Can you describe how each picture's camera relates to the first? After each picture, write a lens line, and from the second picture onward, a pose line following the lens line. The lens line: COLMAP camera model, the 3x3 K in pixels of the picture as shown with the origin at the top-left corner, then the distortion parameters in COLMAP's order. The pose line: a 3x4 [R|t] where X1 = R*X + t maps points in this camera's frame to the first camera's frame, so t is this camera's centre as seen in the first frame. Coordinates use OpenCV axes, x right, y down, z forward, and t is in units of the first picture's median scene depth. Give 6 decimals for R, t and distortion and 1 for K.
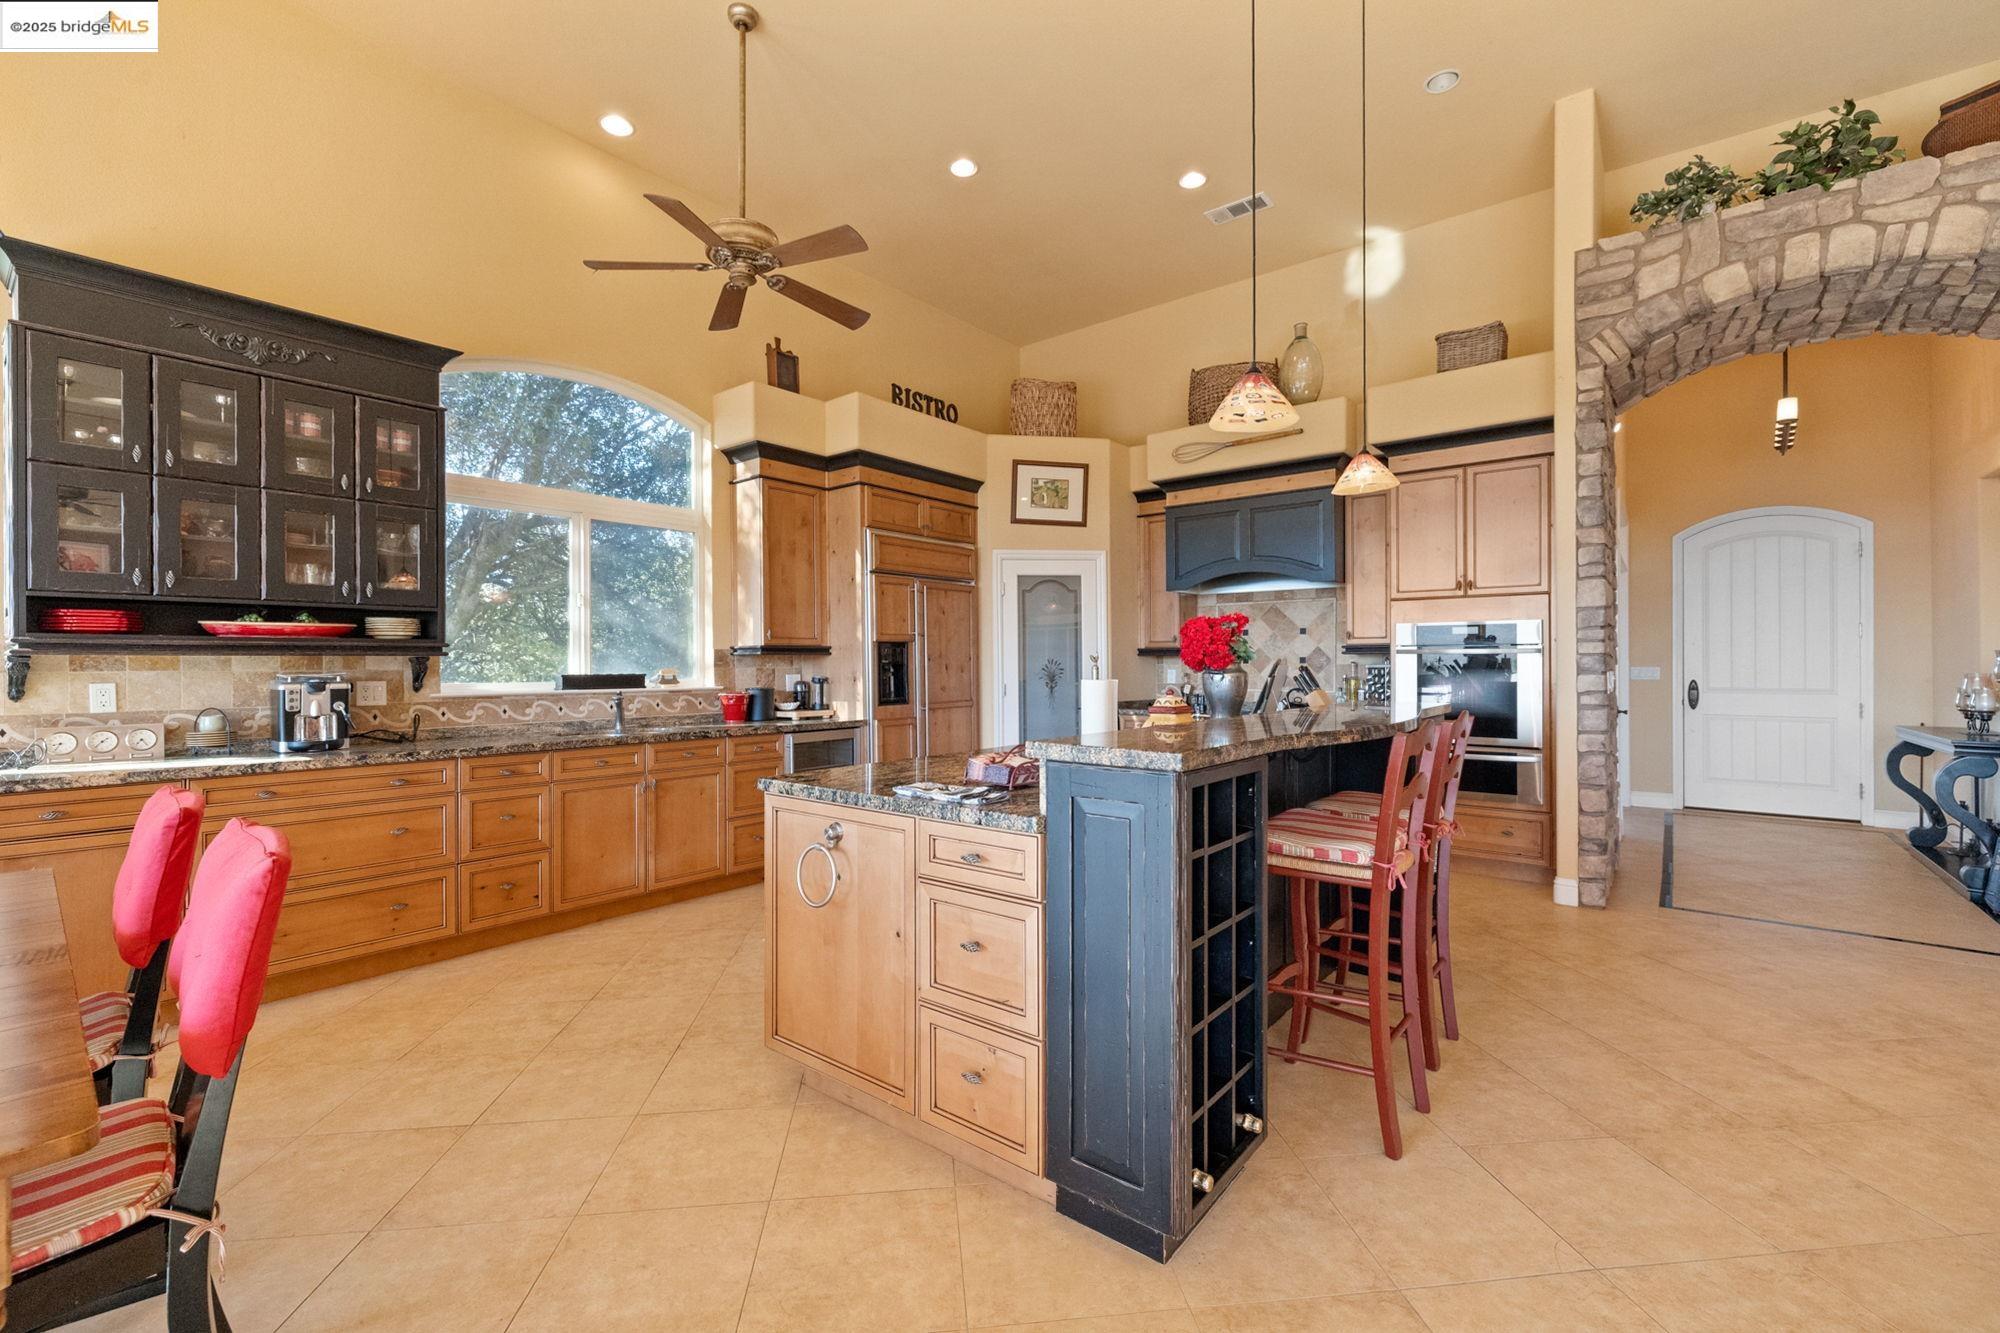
lens RADIAL K [[849.1, 0, 1002.9], [0, 849.1, 661.6], [0, 0, 1]] dist [0.002505, -0.000809]
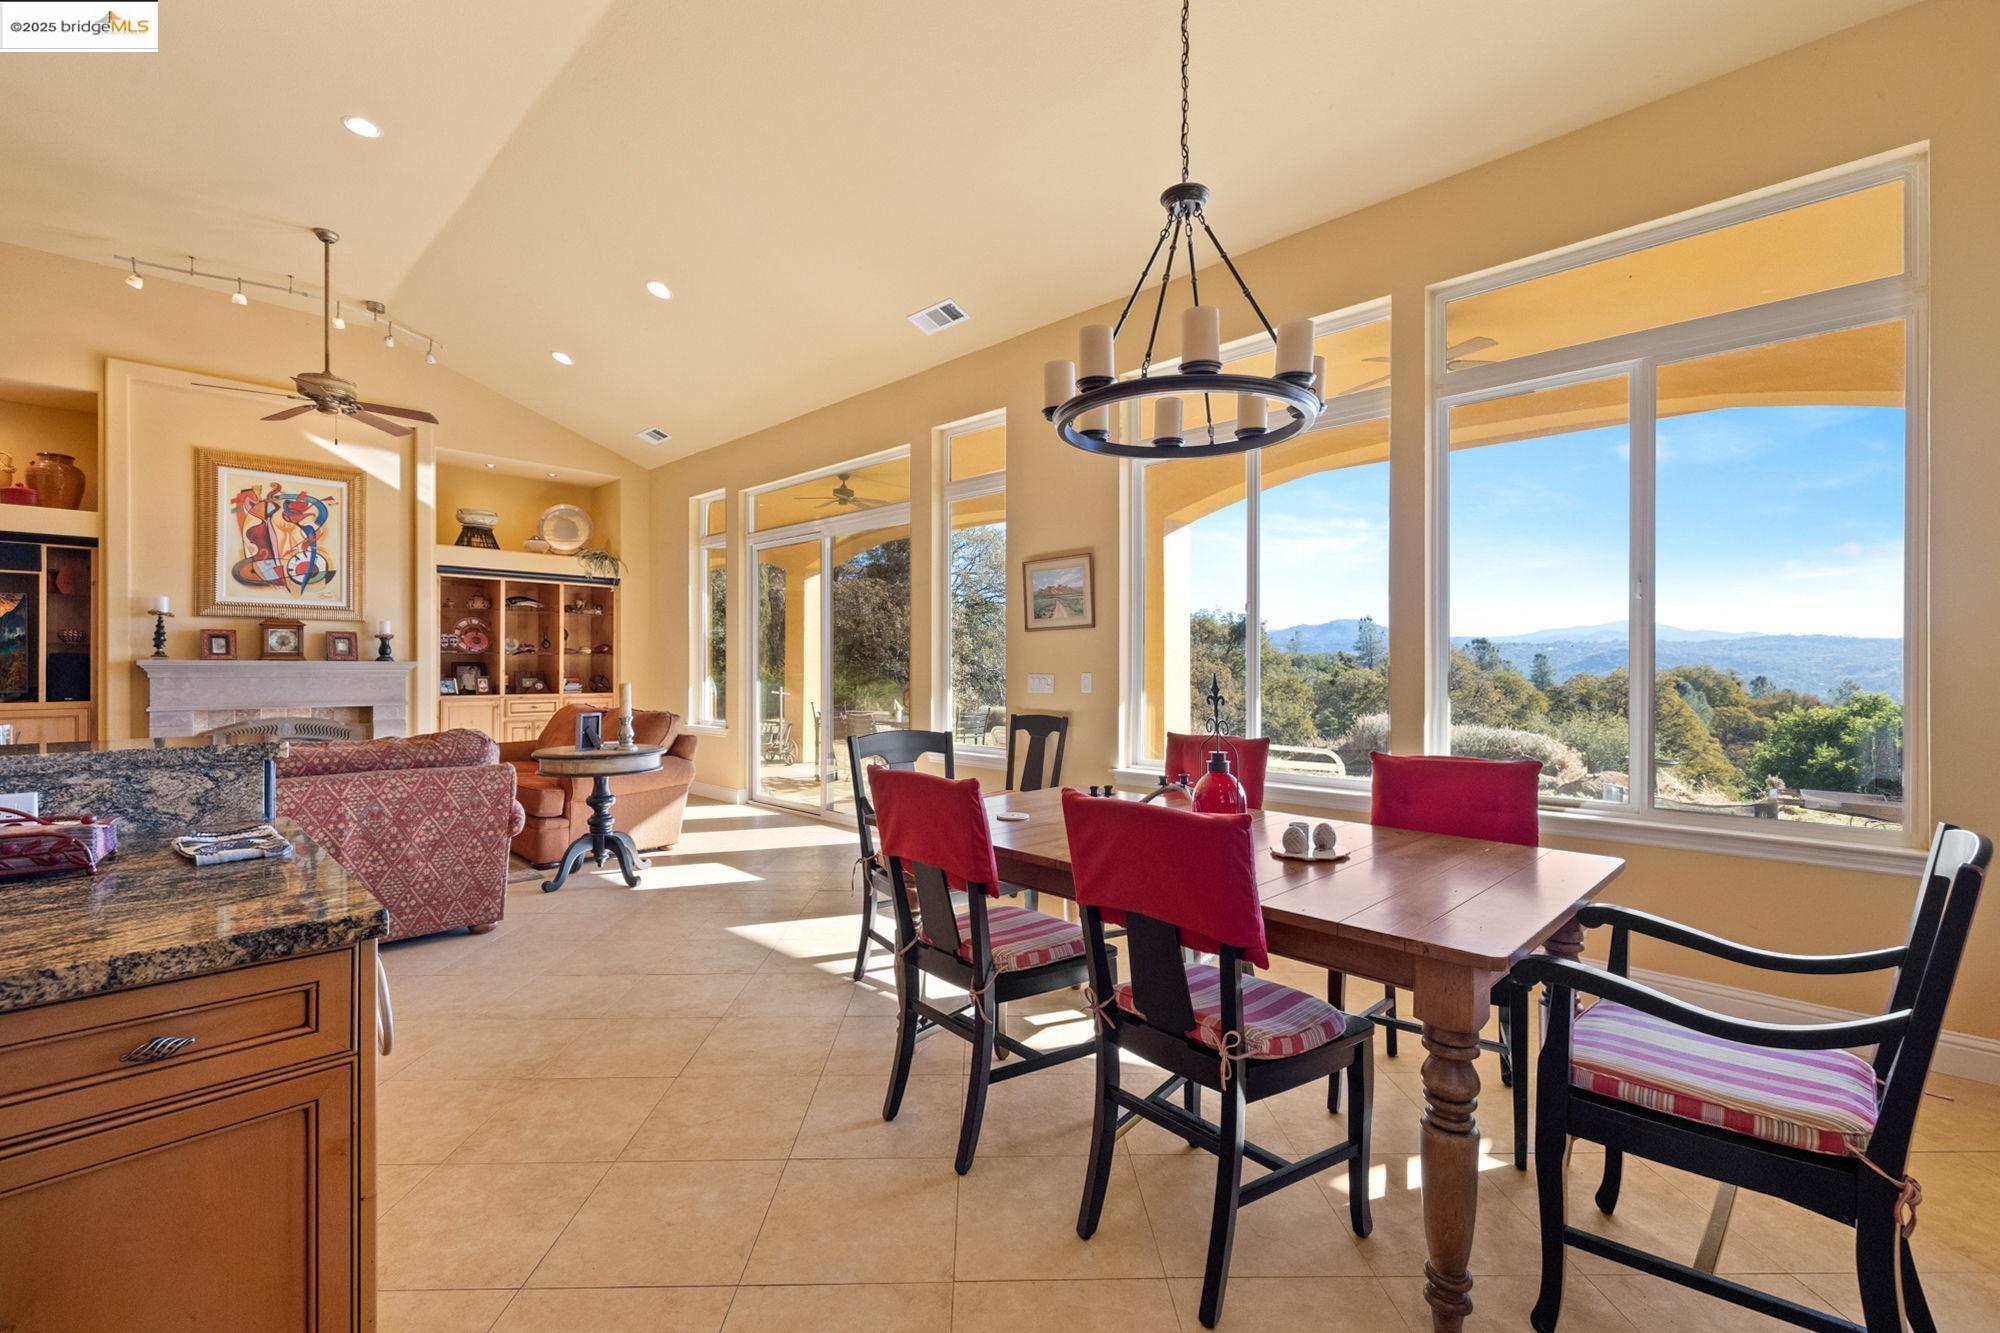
lens RADIAL K [[849.1, 0, 1001.9], [0, 849.1, 665.2], [0, 0, 1]] dist [0.002505, -0.000809]
pose [[-0.995733, 0.002017, 0.092264, -0.367808], [0.001770, 0.999995, -0.002758, 0.005230], [-0.092269, -0.002583, -0.995731, 0.795039]]
